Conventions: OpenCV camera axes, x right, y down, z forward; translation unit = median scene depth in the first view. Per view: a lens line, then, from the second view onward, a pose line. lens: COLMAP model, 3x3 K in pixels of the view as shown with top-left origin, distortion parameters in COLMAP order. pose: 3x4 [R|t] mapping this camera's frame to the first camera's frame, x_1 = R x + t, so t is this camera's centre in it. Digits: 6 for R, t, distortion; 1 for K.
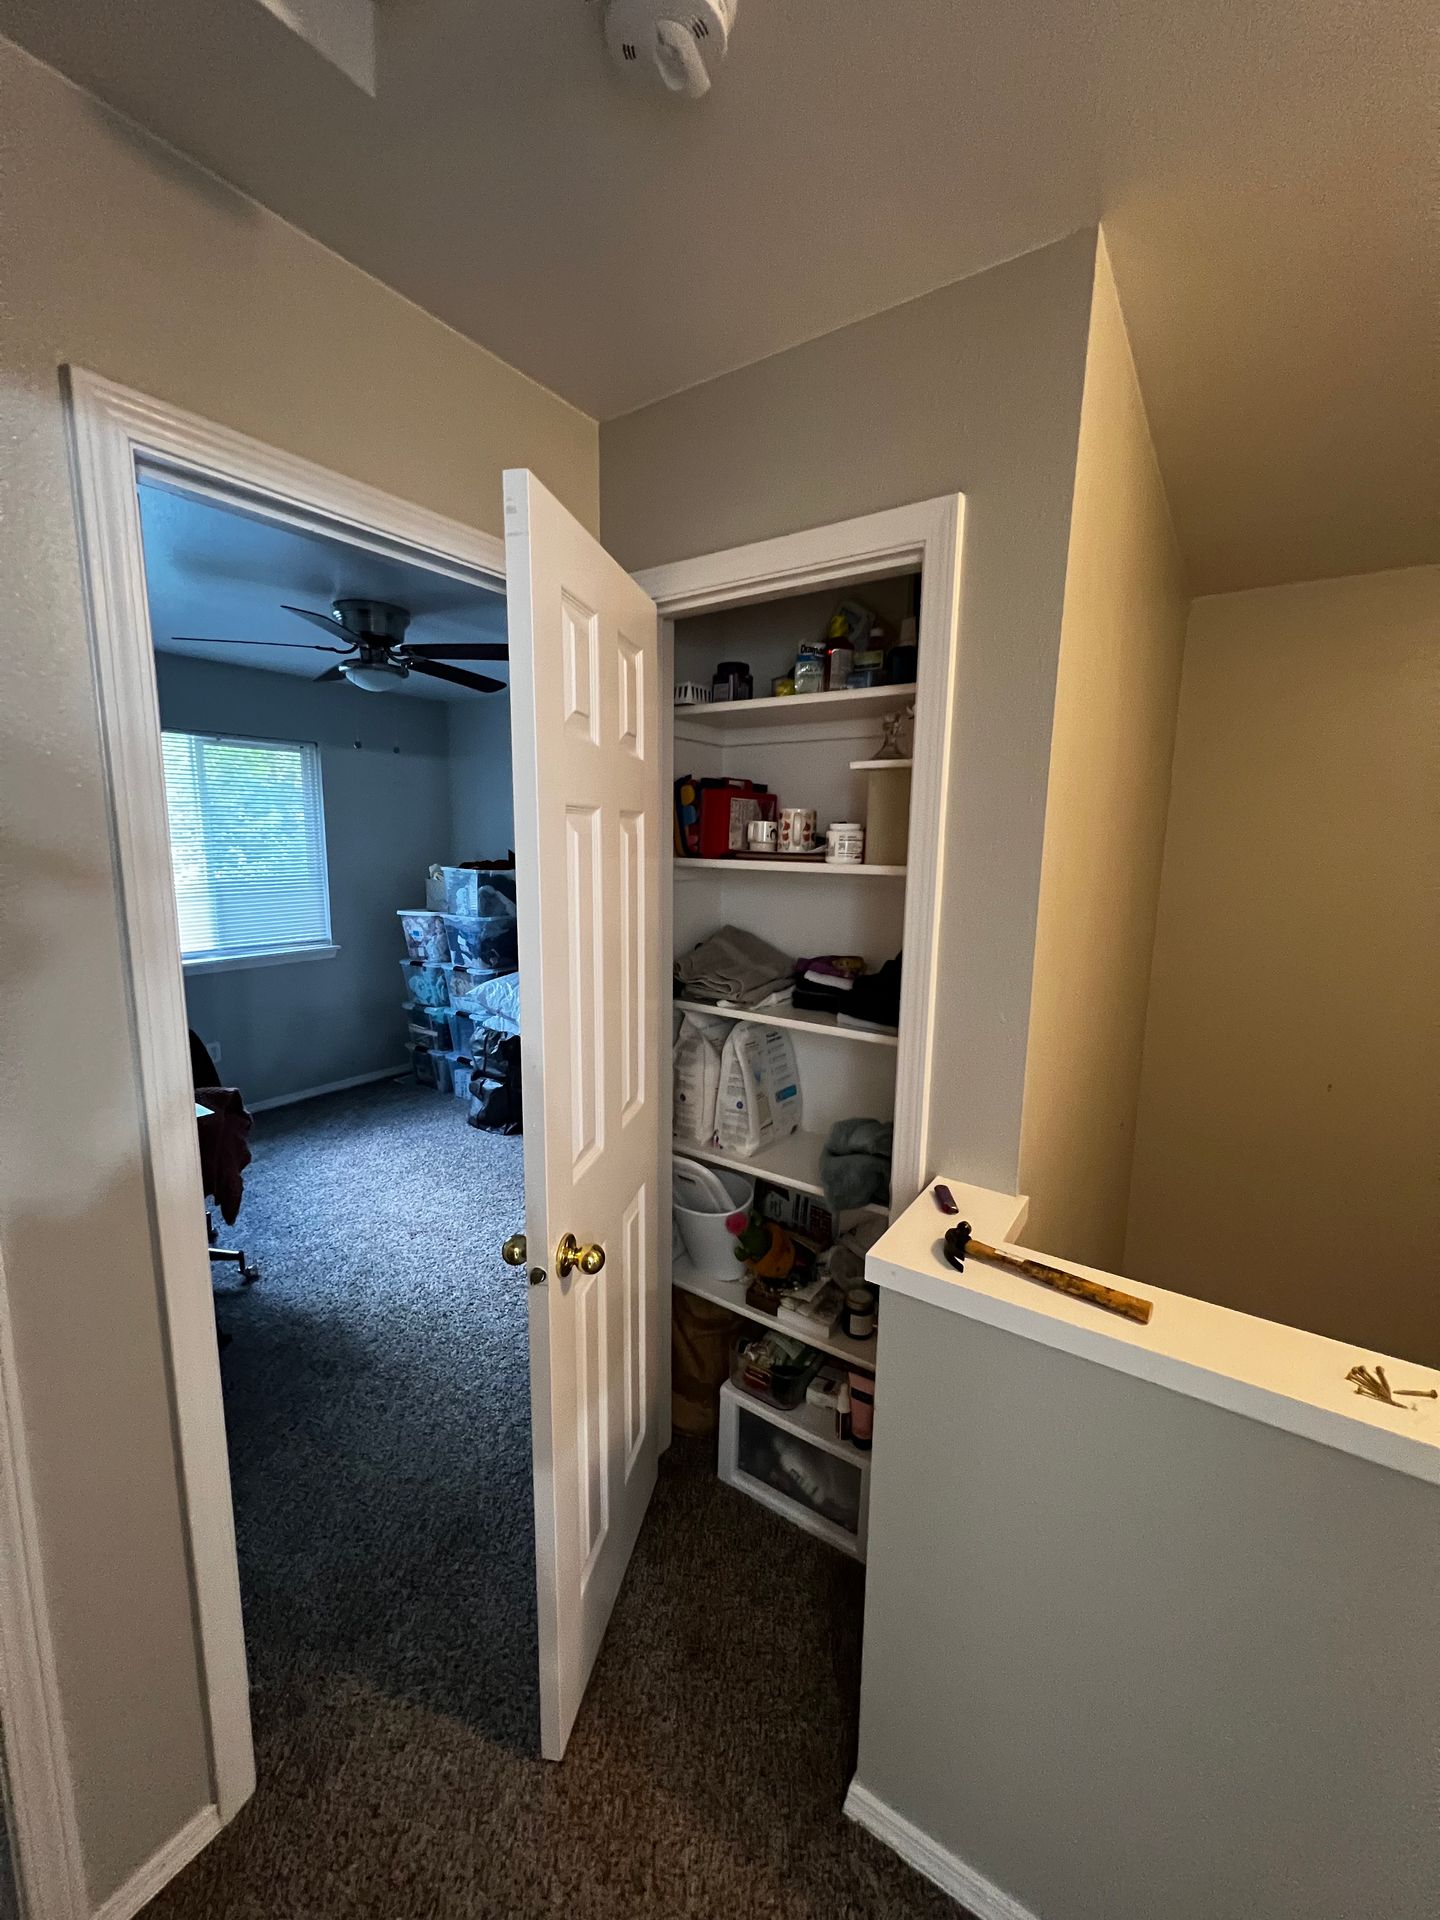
lens RADIAL K [[766.7, 0, 709.9], [0, 766.7, 958.7], [0, 0, 1]] dist [0.001097, 0.000613]
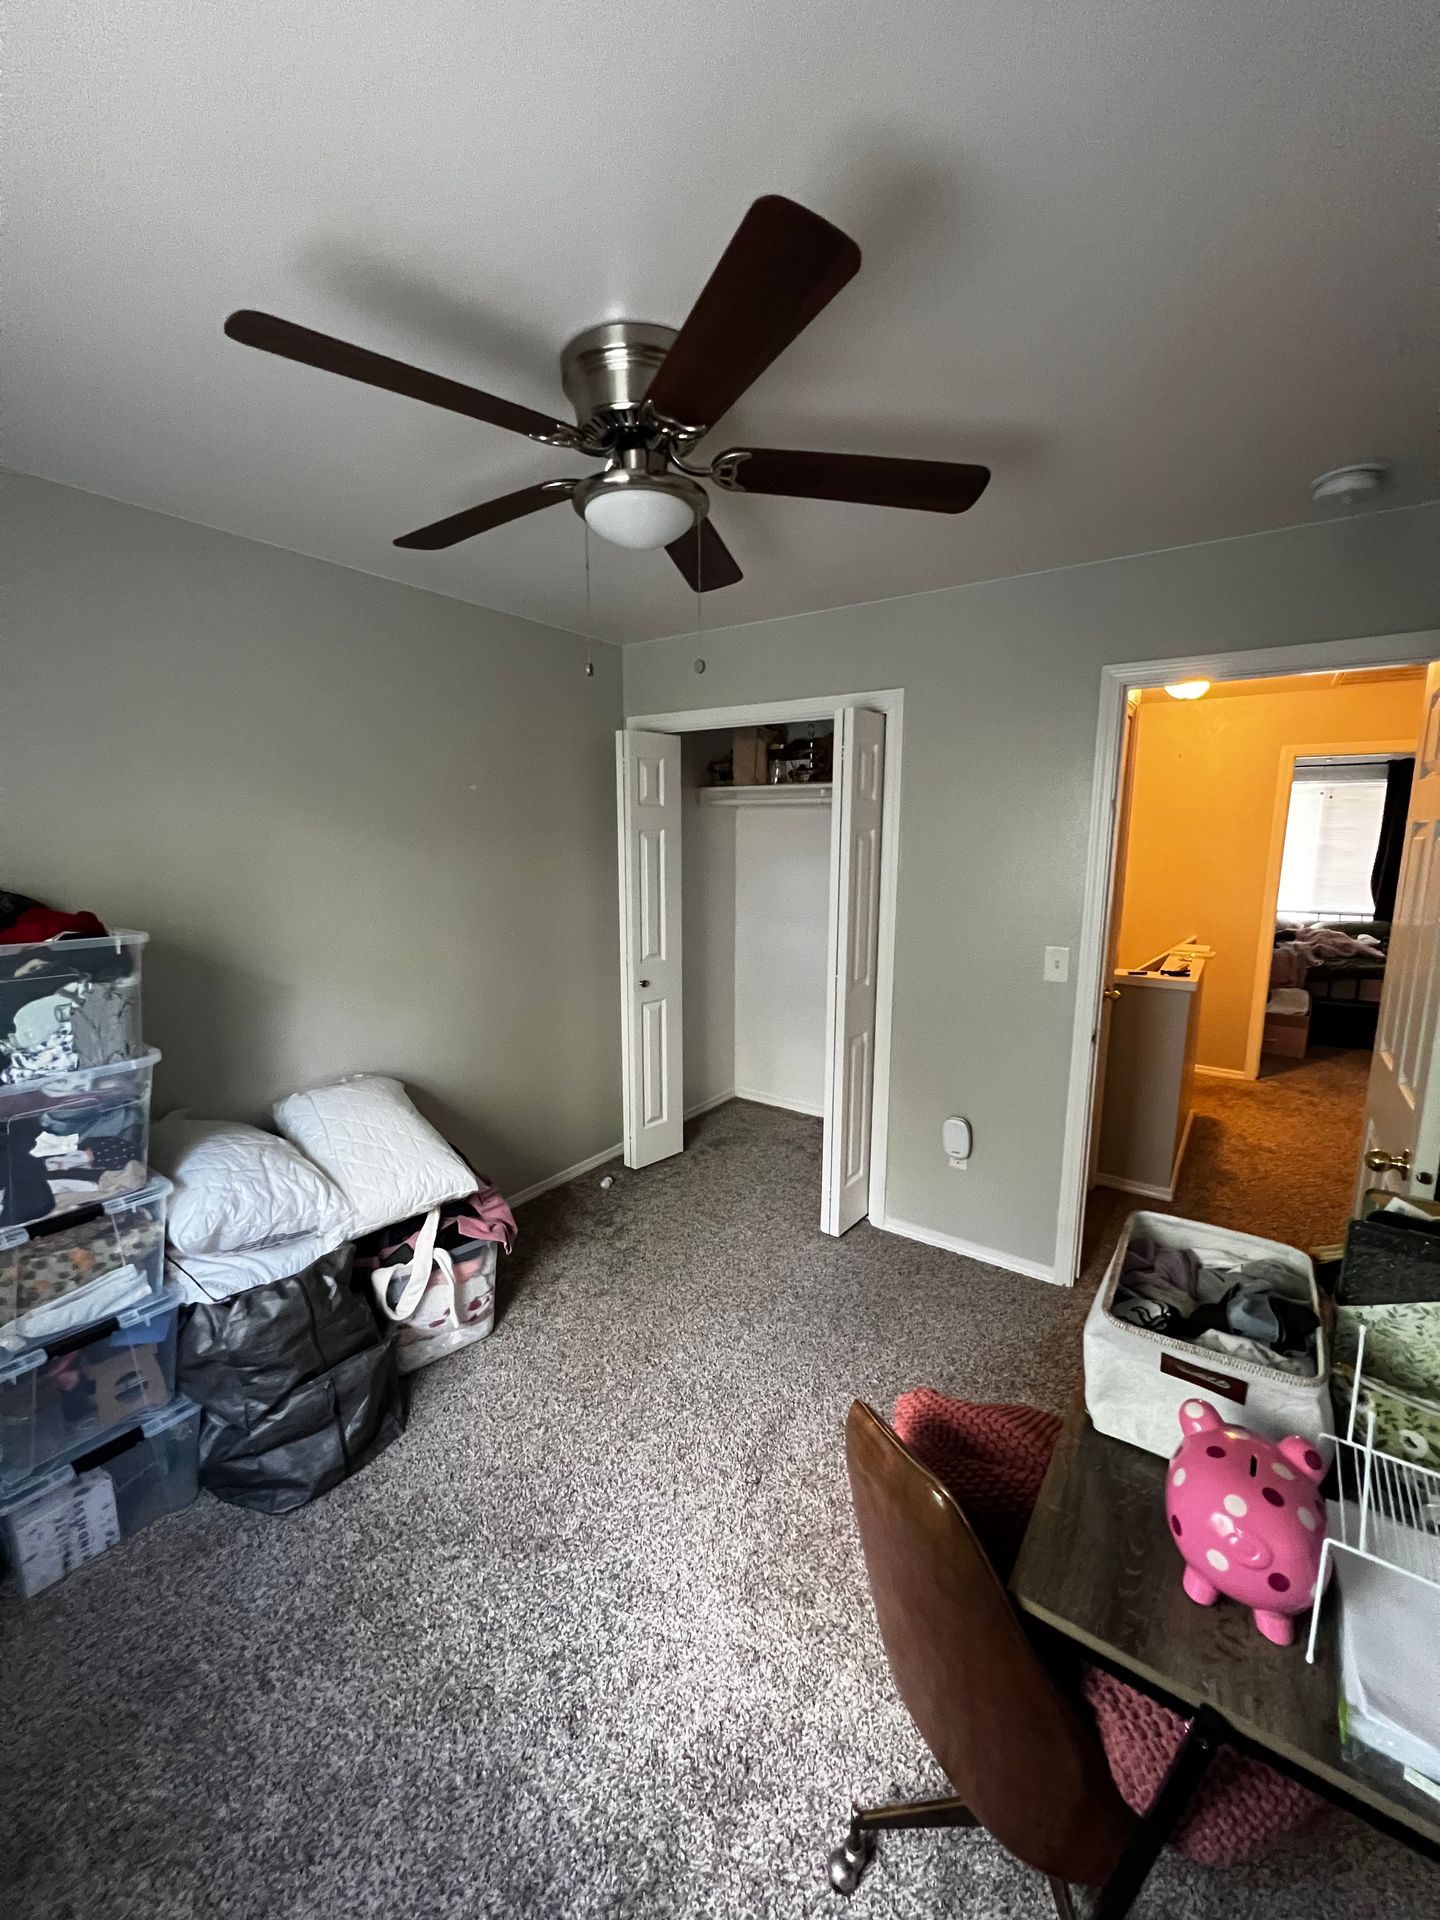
lens RADIAL K [[766.7, 0, 712.4], [0, 766.7, 957.0], [0, 0, 1]] dist [0.001097, 0.000613]
pose [[0.015426, -0.174570, 0.984524, -0.647398], [0.162937, 0.971918, 0.169782, -0.117671], [-0.986516, 0.157797, 0.043437, 0.658871]]
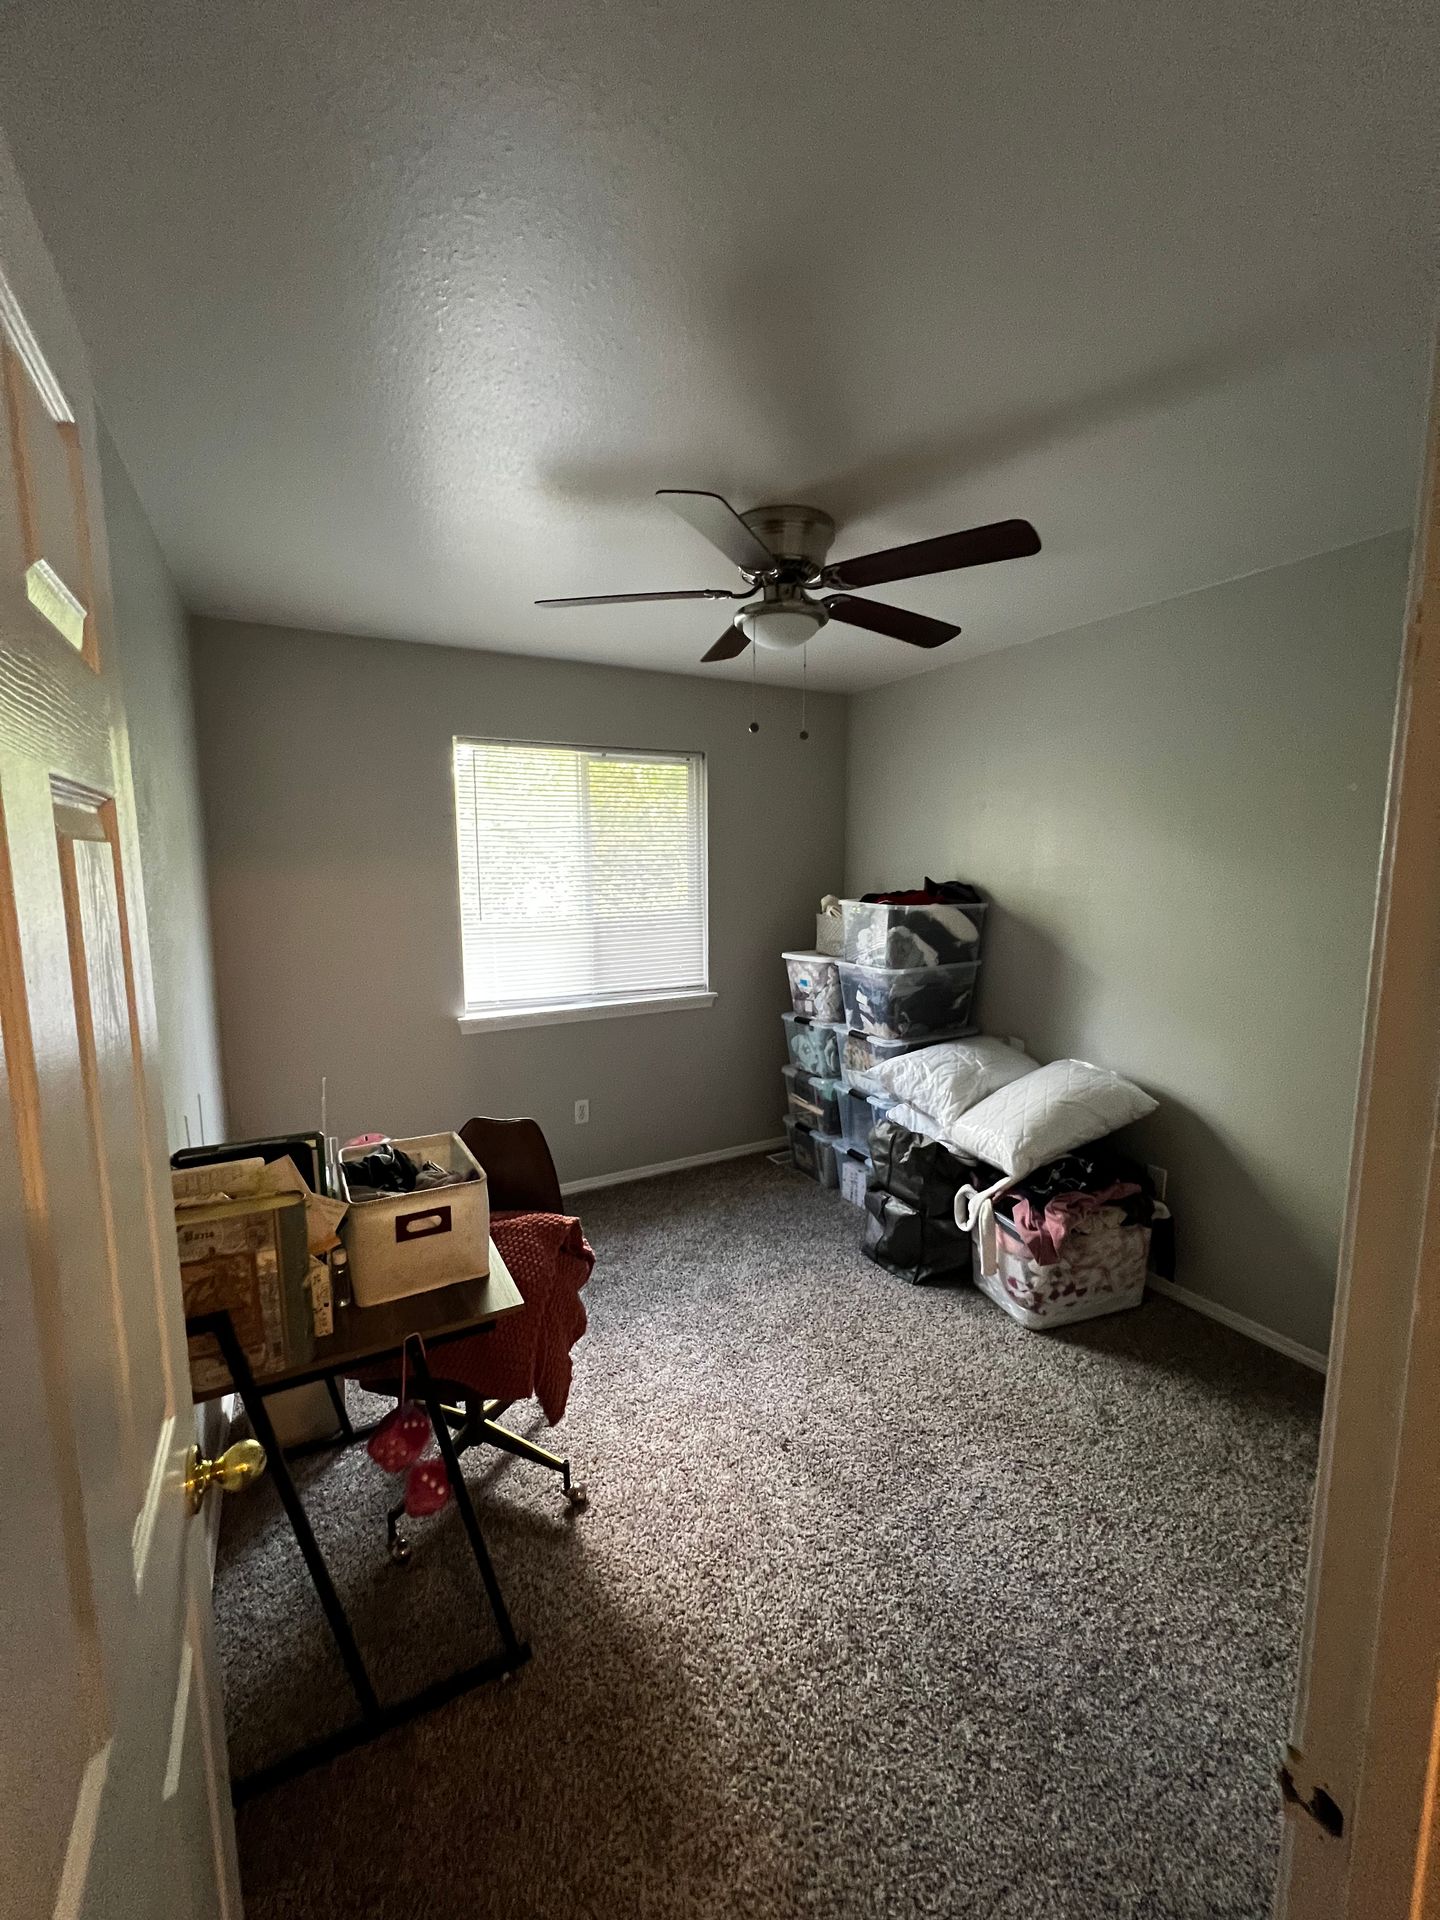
lens RADIAL K [[766.7, 0, 710.3], [0, 766.7, 953.8], [0, 0, 1]] dist [0.001097, 0.000613]
pose [[0.895676, 0.034103, -0.443397, -0.122543], [-0.048933, 0.998559, -0.022044, -0.042434], [0.442006, 0.041441, 0.896054, 0.252573]]
